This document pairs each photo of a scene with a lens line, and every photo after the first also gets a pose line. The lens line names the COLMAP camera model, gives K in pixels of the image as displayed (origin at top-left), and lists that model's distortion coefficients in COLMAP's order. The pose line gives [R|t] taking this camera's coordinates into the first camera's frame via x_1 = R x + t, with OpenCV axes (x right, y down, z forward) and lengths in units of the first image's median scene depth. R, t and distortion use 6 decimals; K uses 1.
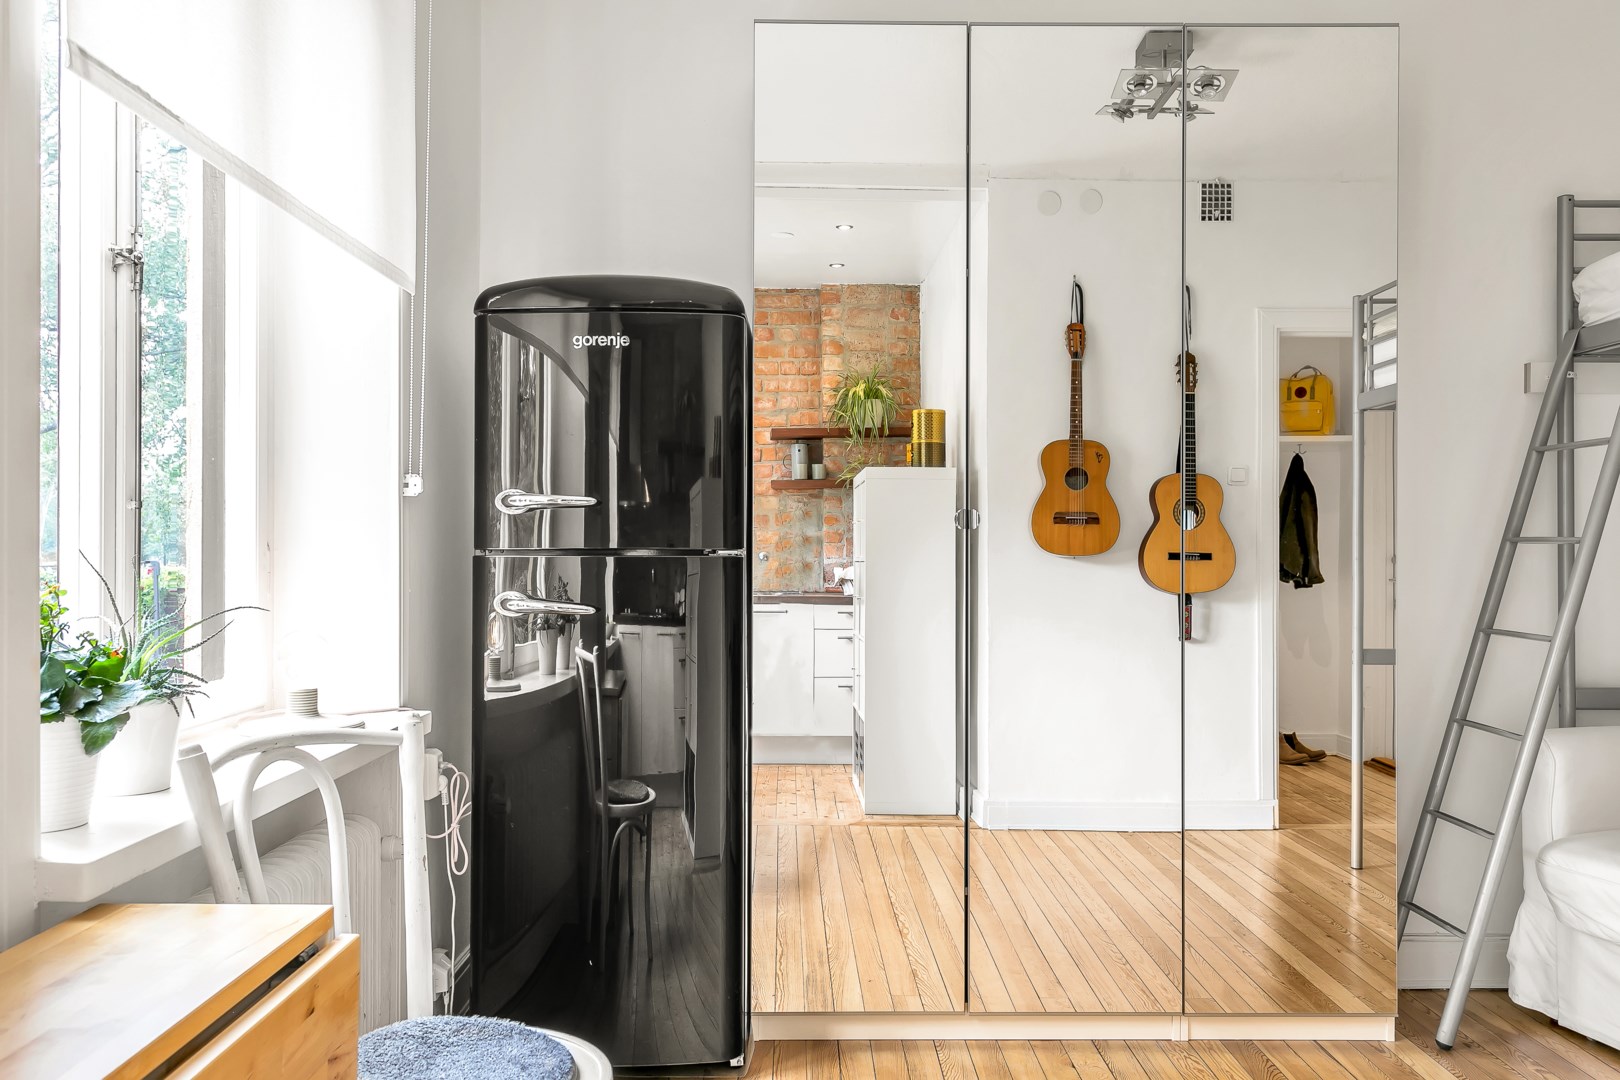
lens RADIAL K [[1313.2, 0, 810.0], [0, 1313.2, 540.0], [0, 0, 1]] dist [-0.003068, 0.002215]
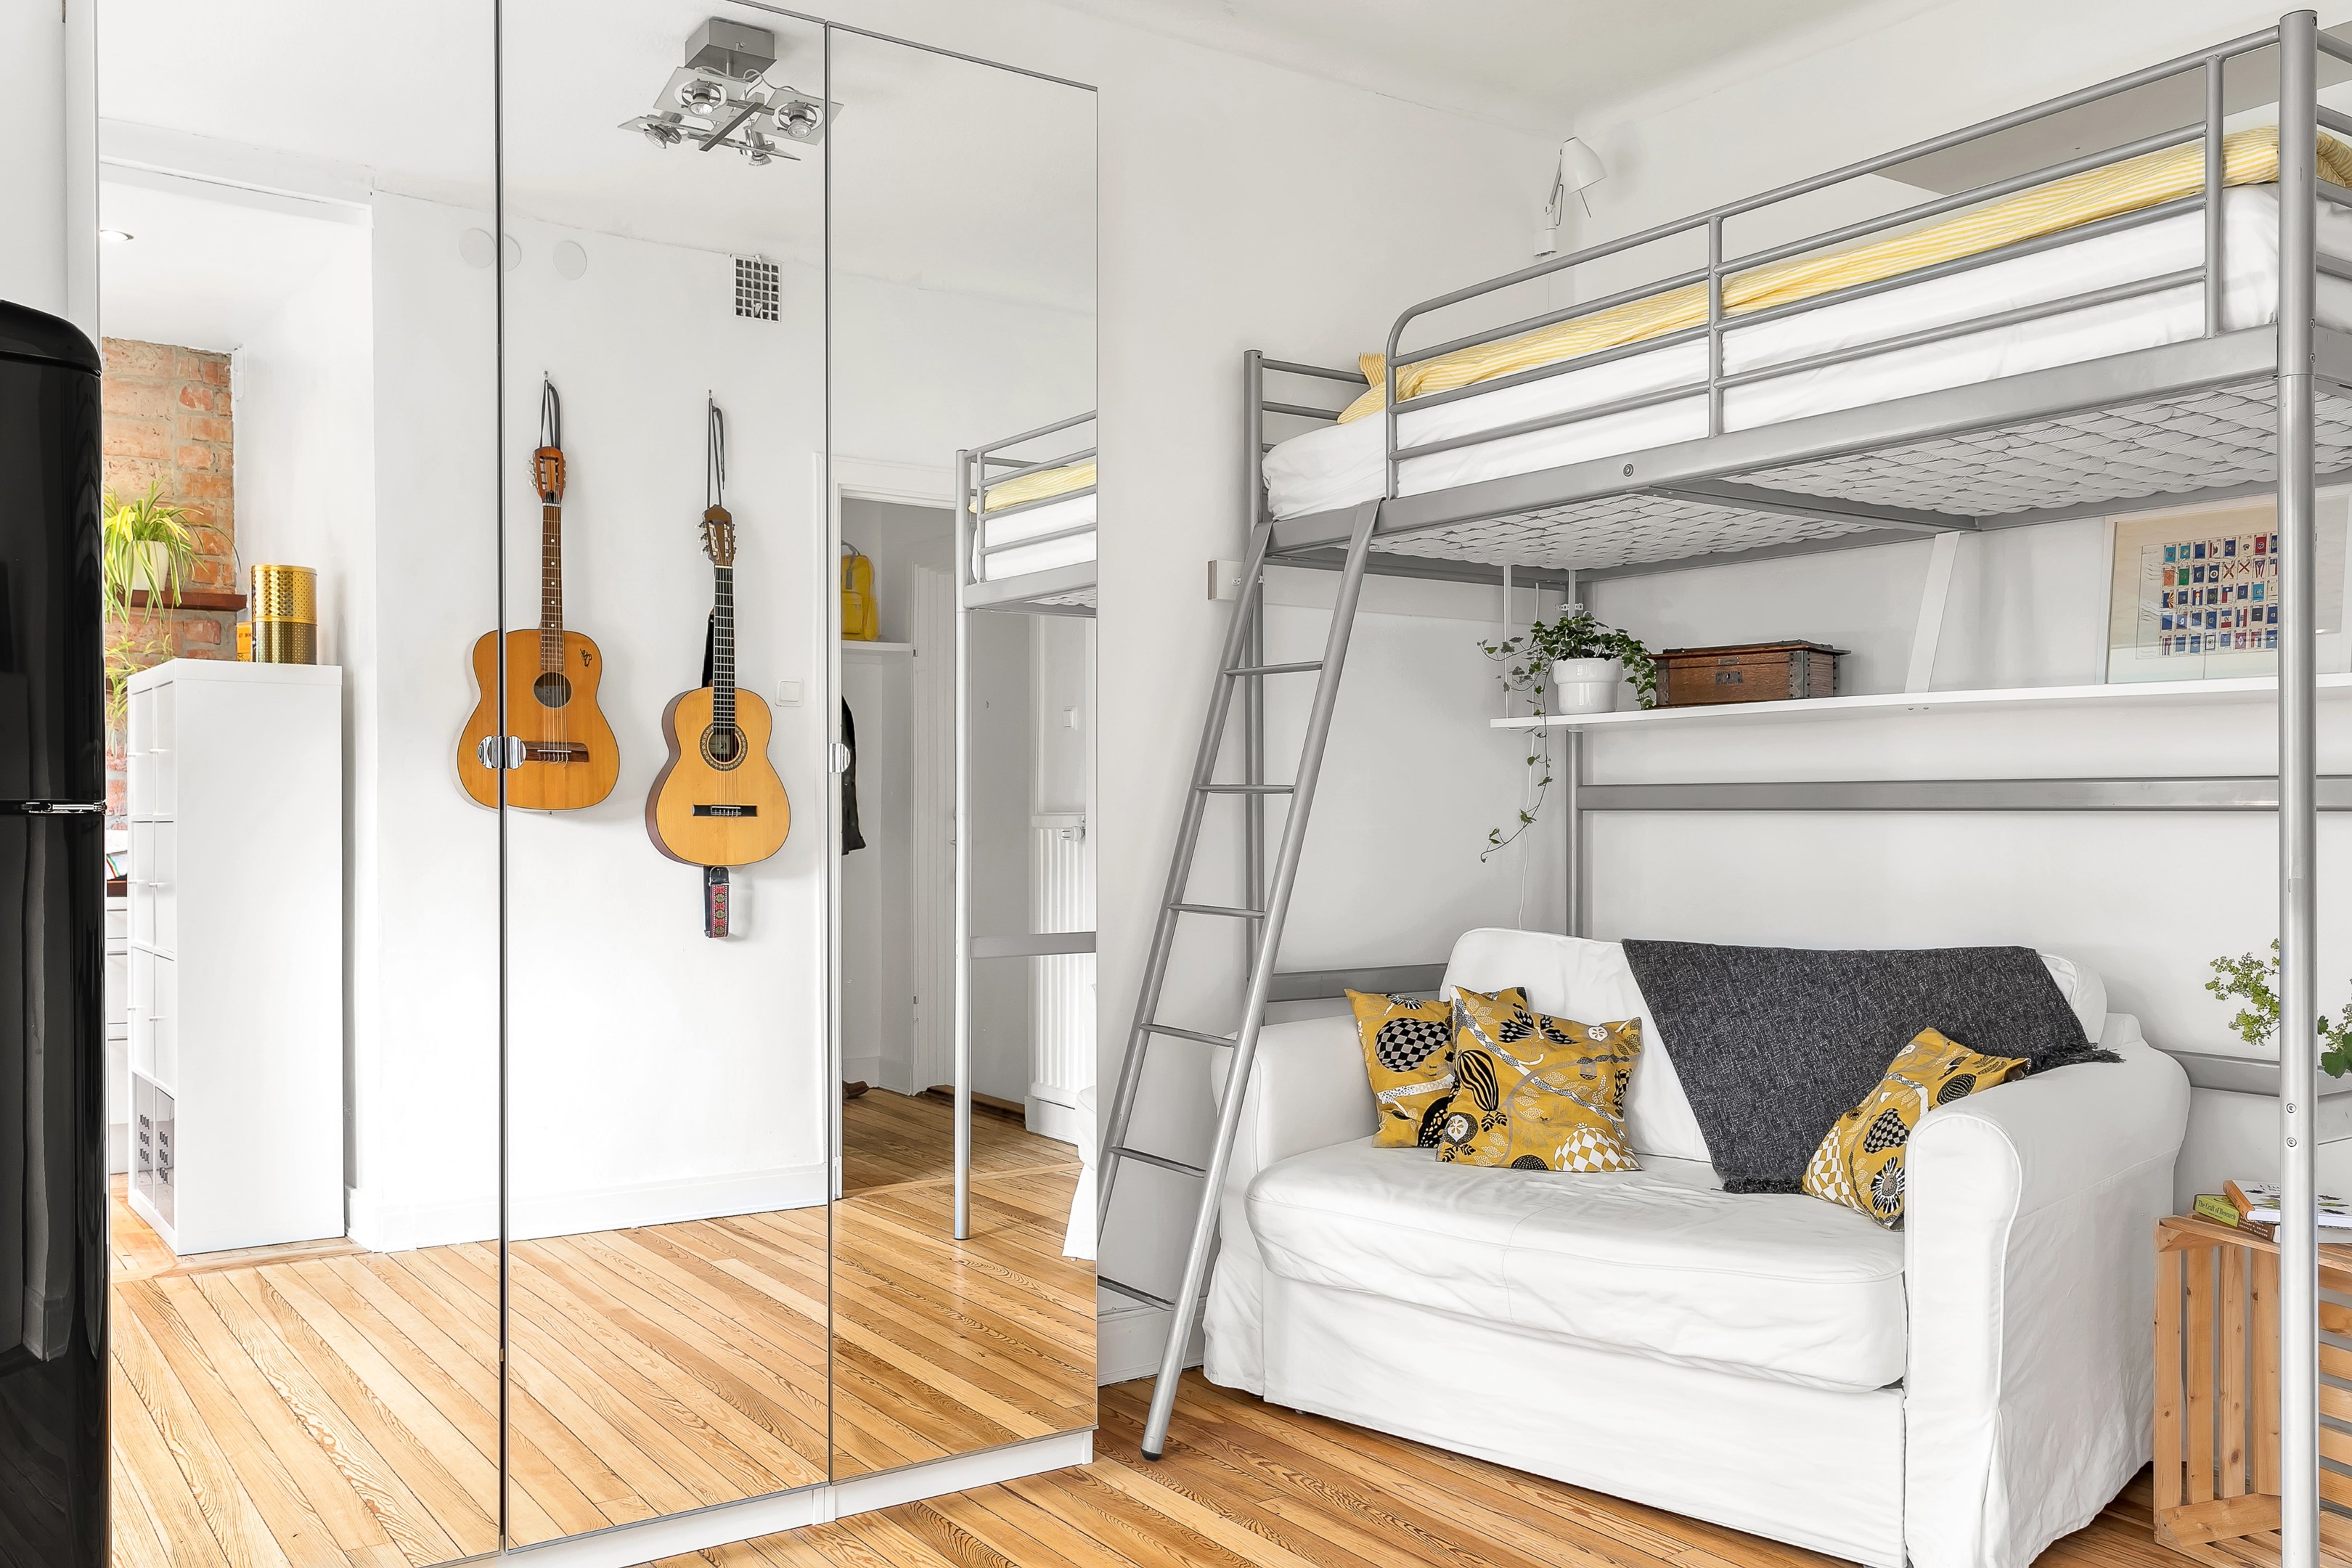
lens RADIAL K [[1939.7, 0, 1177.0], [0, 1939.7, 815.7], [0, 0, 1]] dist [0.008747, 0.005062]
pose [[0.823477, -0.004796, 0.567330, -0.093774], [-0.004119, 0.999887, 0.014431, -0.000400], [-0.567335, -0.014221, 0.823364, 0.048785]]
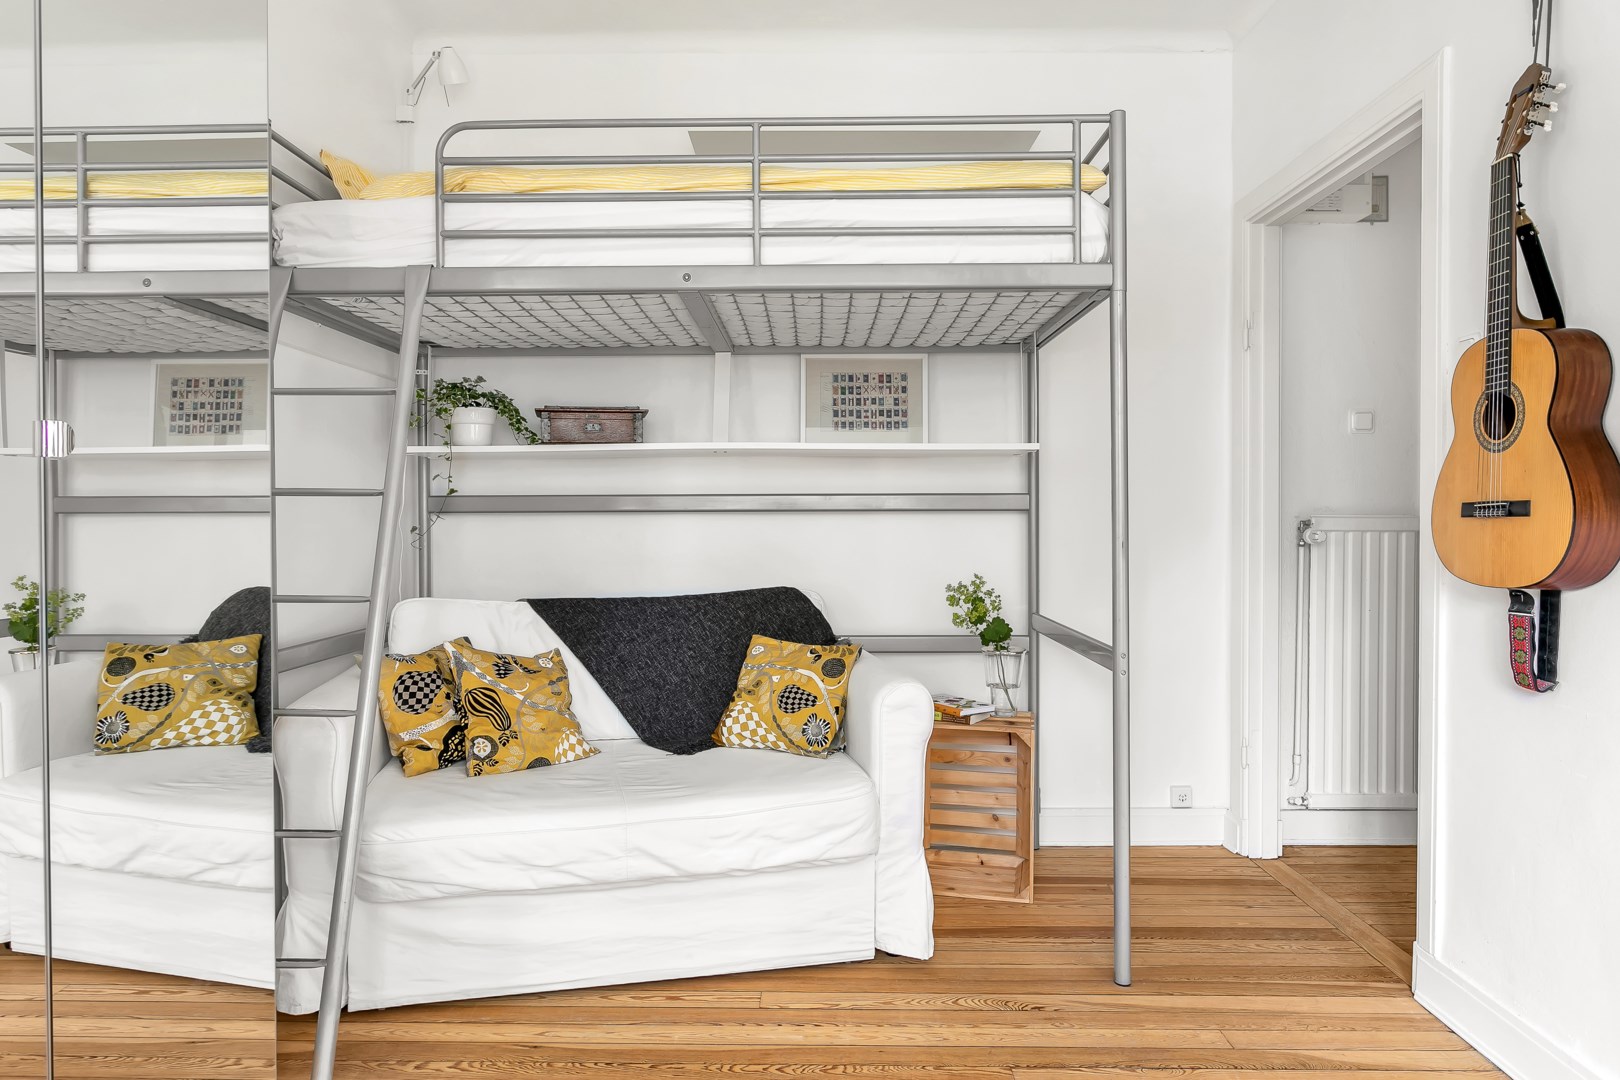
lens RADIAL K [[970.9, 0, 806.8], [0, 970.9, 525.3], [0, 0, 1]] dist [0.004305, 0.001231]
pose [[0.018710, -0.012958, 0.999741, -0.076690], [-0.007258, 0.999888, 0.013096, 0.008072], [-0.999799, -0.007502, 0.018614, 0.457732]]
